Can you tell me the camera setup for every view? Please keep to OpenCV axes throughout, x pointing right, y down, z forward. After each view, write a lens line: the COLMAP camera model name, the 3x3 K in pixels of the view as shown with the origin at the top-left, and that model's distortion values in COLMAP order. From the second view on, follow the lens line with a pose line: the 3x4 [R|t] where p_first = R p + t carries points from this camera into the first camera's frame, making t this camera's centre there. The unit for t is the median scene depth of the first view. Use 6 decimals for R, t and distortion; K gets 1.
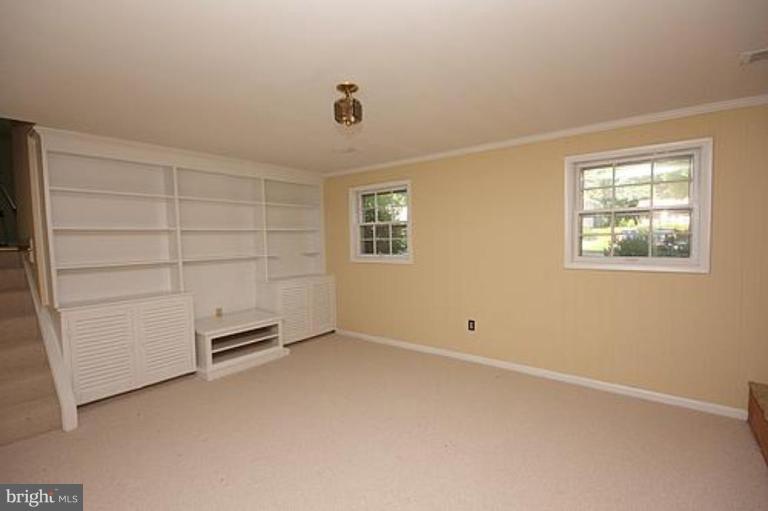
lens RADIAL K [[356.1, 0, 386.7], [0, 356.1, 260.1], [0, 0, 1]] dist [0.002883, -0.008038]
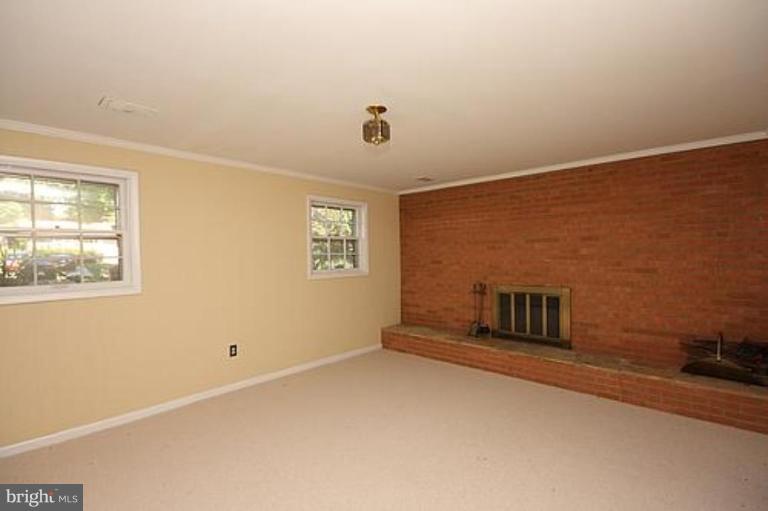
lens RADIAL K [[372.2, 0, 372.5], [0, 372.2, 258.0], [0, 0, 1]] dist [-0.000446, -0.000337]
pose [[0.110320, -0.002635, 0.993893, -0.645176], [0.080183, 0.996761, -0.006258, -0.020042], [-0.990656, 0.080383, 0.110174, 0.492222]]
